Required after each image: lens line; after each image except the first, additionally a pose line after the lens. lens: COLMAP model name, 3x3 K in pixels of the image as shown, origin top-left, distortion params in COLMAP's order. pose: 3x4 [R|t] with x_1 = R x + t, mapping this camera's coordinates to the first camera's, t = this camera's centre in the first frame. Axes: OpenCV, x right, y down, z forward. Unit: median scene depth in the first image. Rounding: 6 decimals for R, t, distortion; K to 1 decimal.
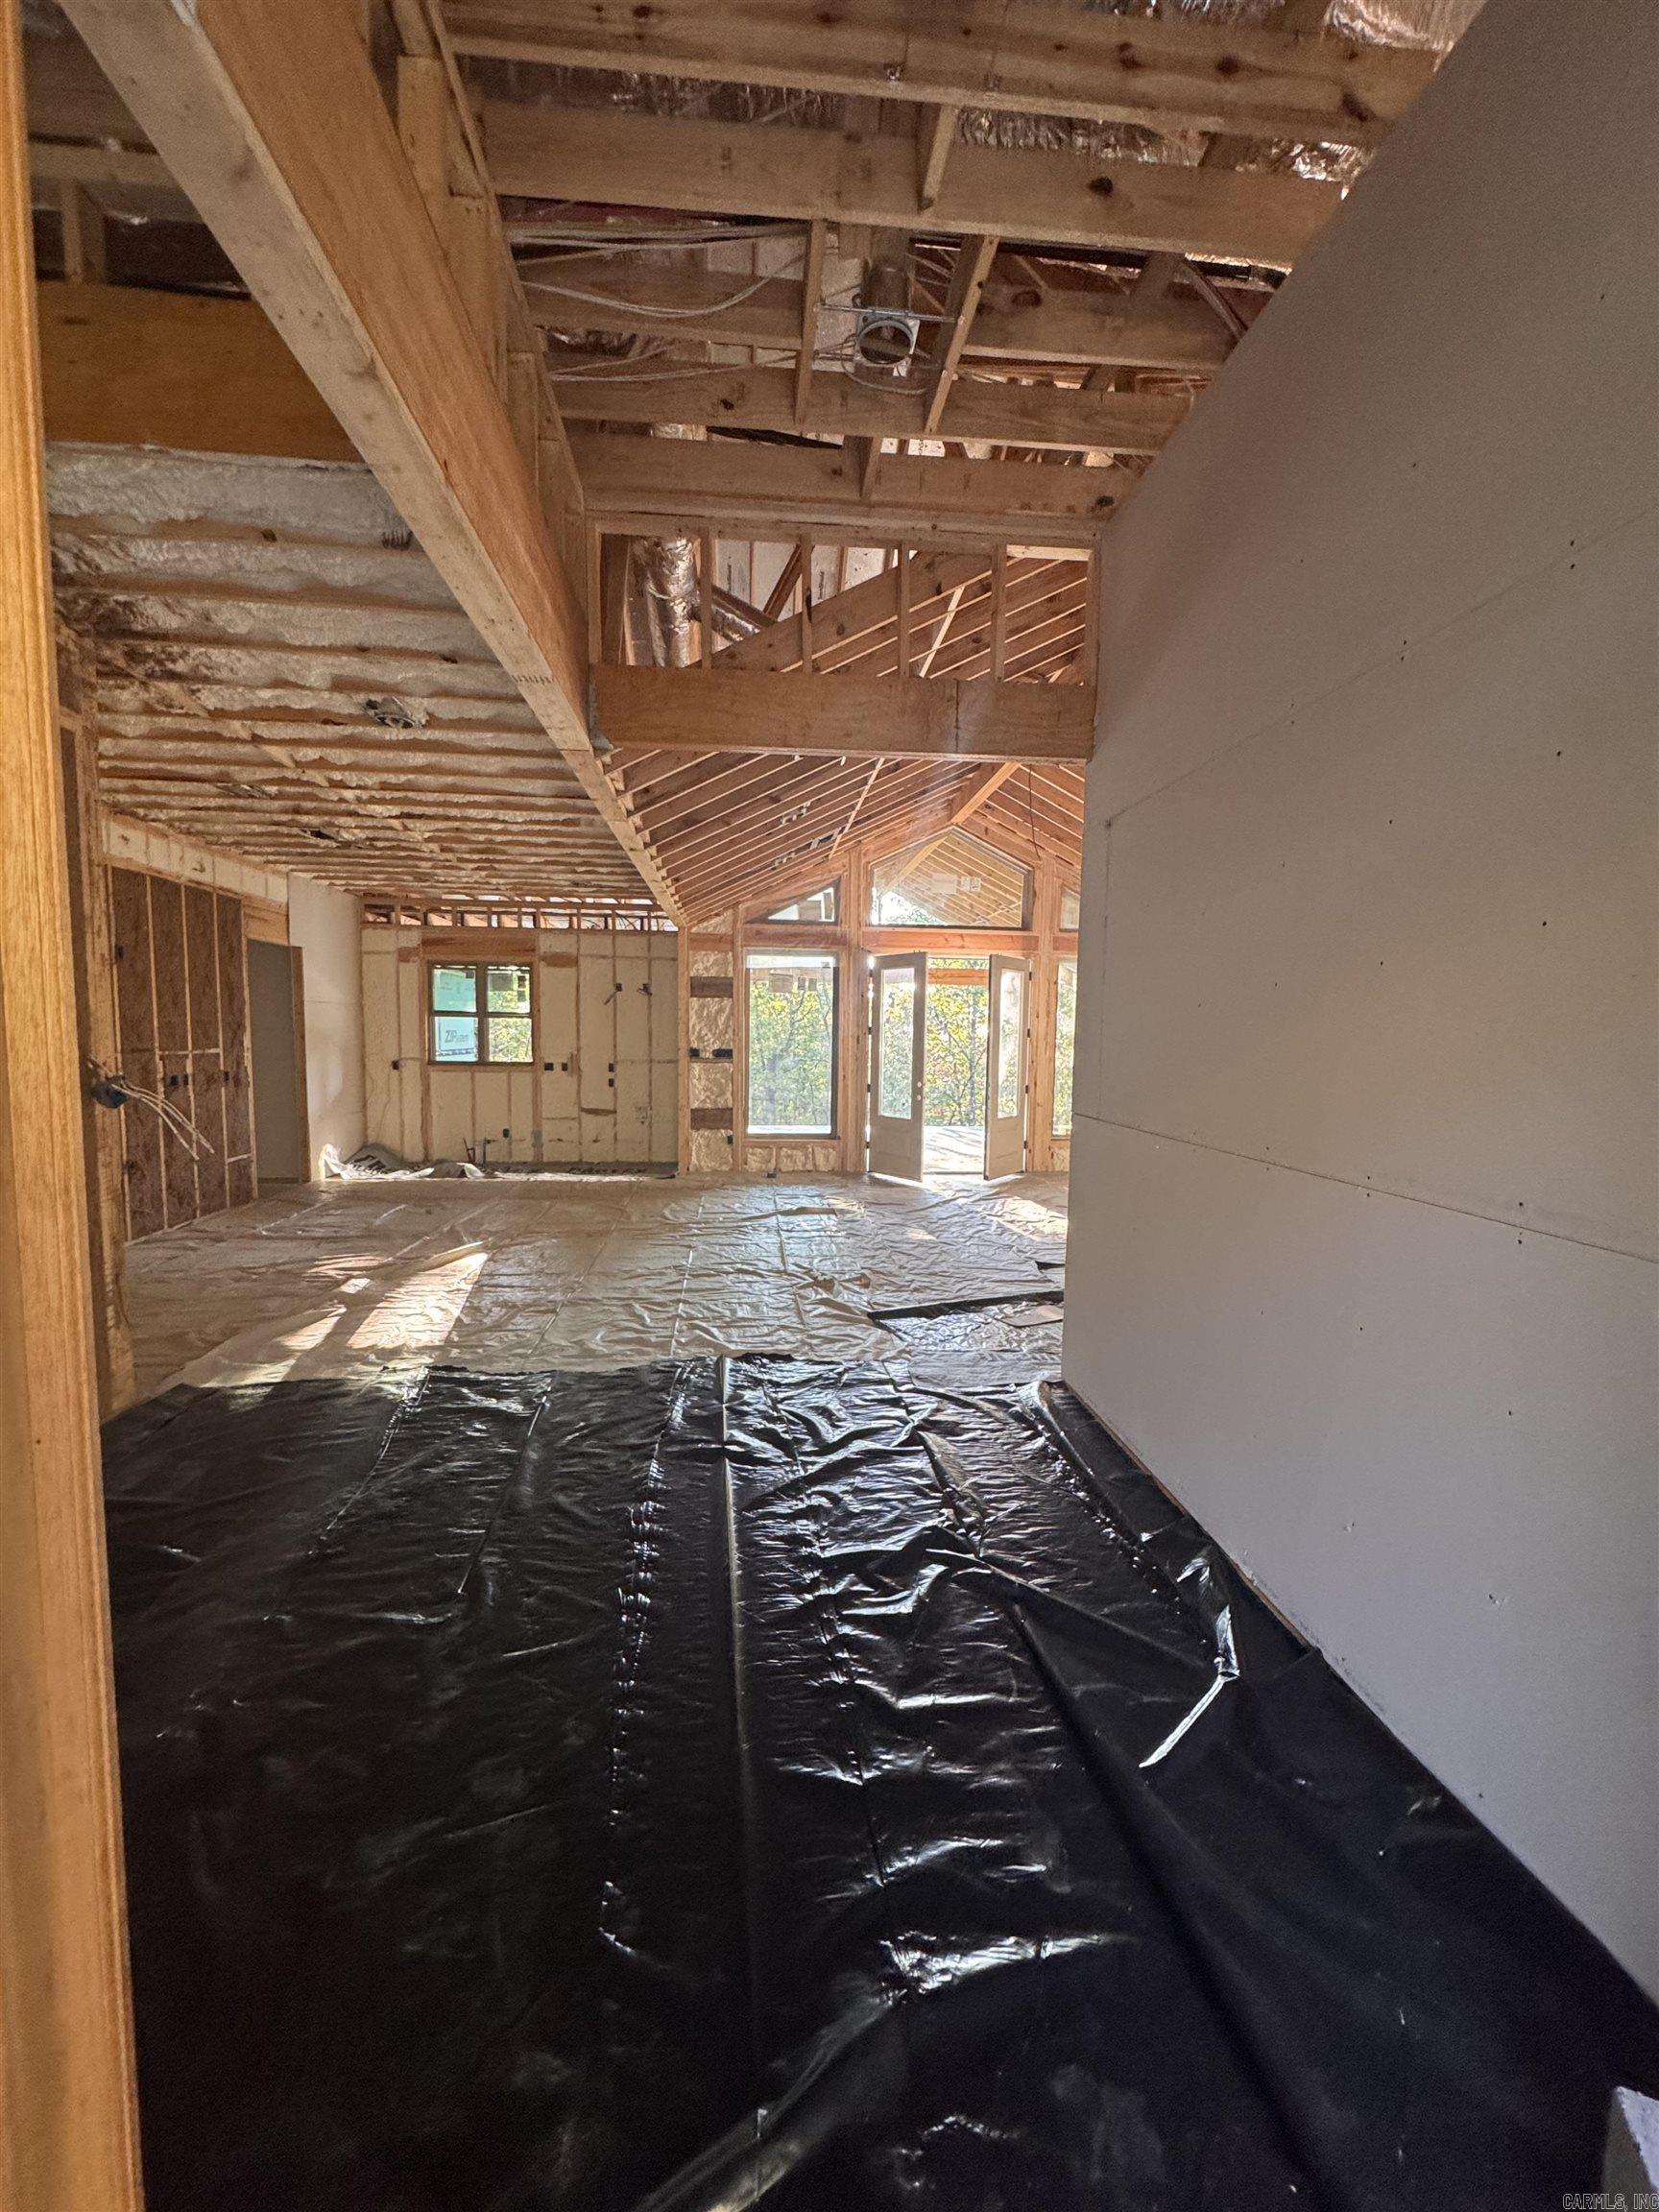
lens RADIAL K [[882.1, 0, 838.0], [0, 882.1, 1106.8], [0, 0, 1]] dist [-0.002797, 0.000227]
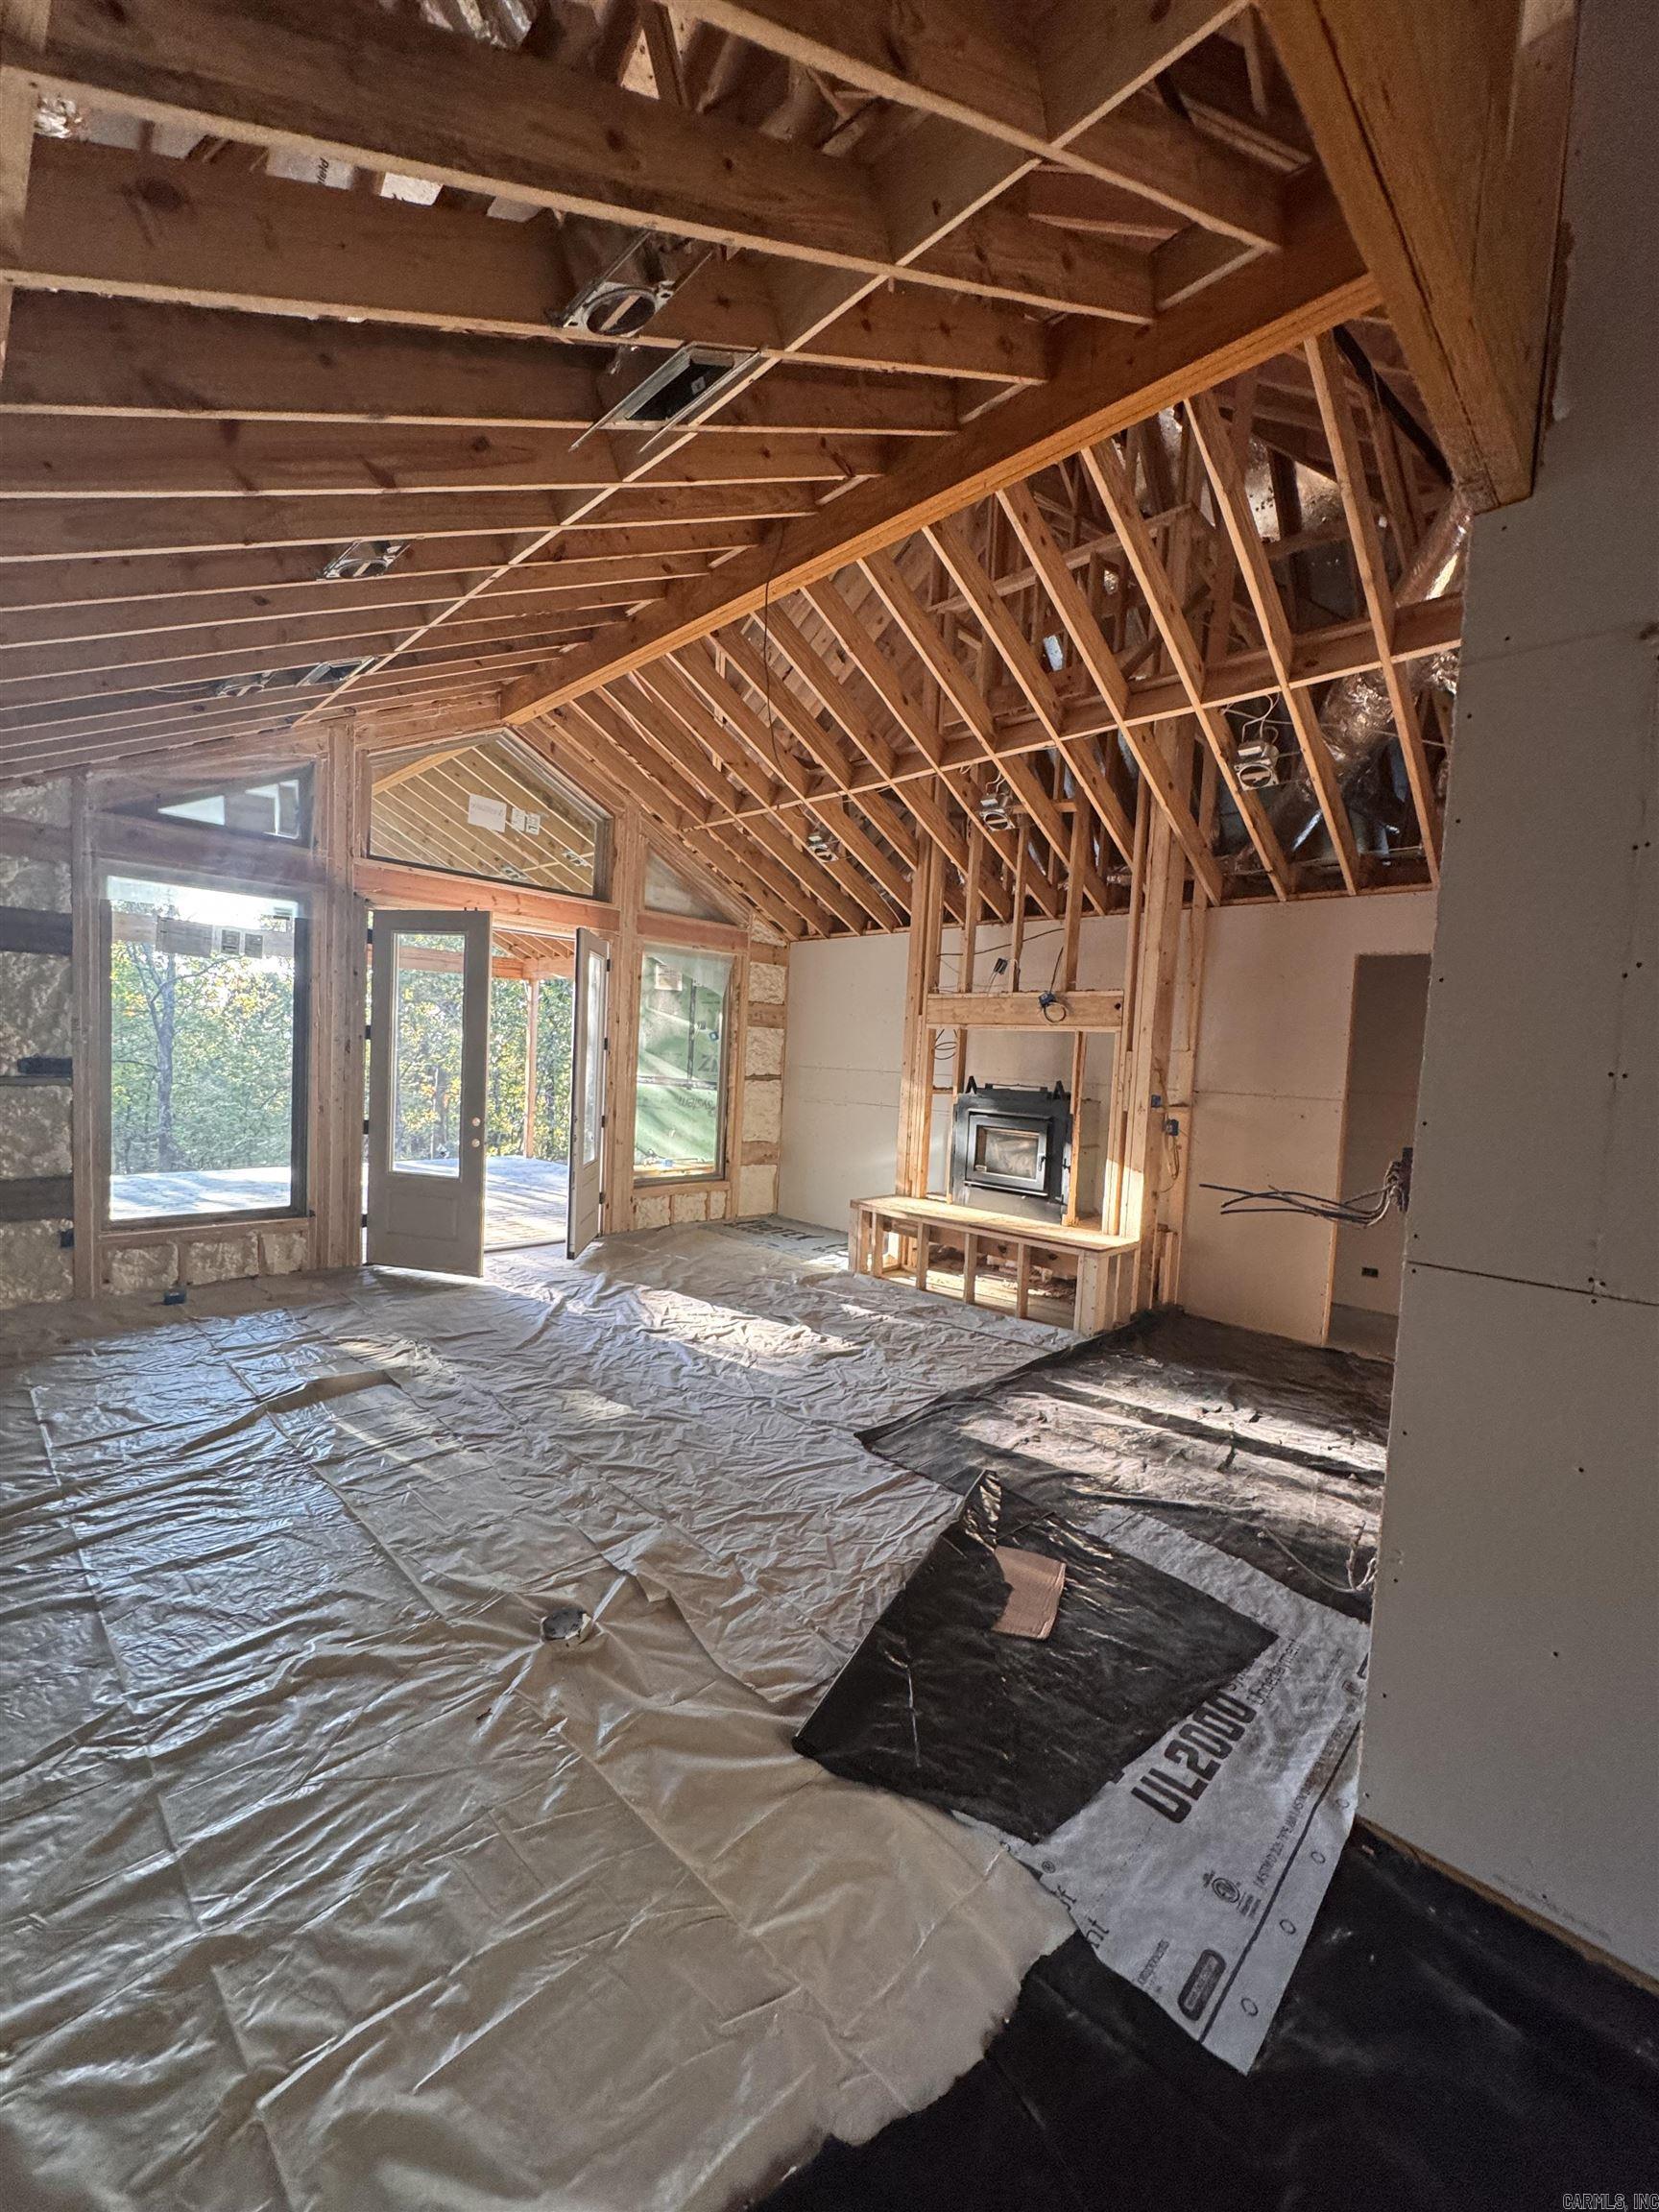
lens RADIAL K [[882.1, 0, 838.2], [0, 882.1, 1106.2], [0, 0, 1]] dist [-0.002797, 0.000227]
pose [[0.766952, -0.013815, 0.641556, -0.114126], [0.015544, 0.999875, 0.002949, -0.035084], [-0.641516, 0.007710, 0.767071, 0.360589]]
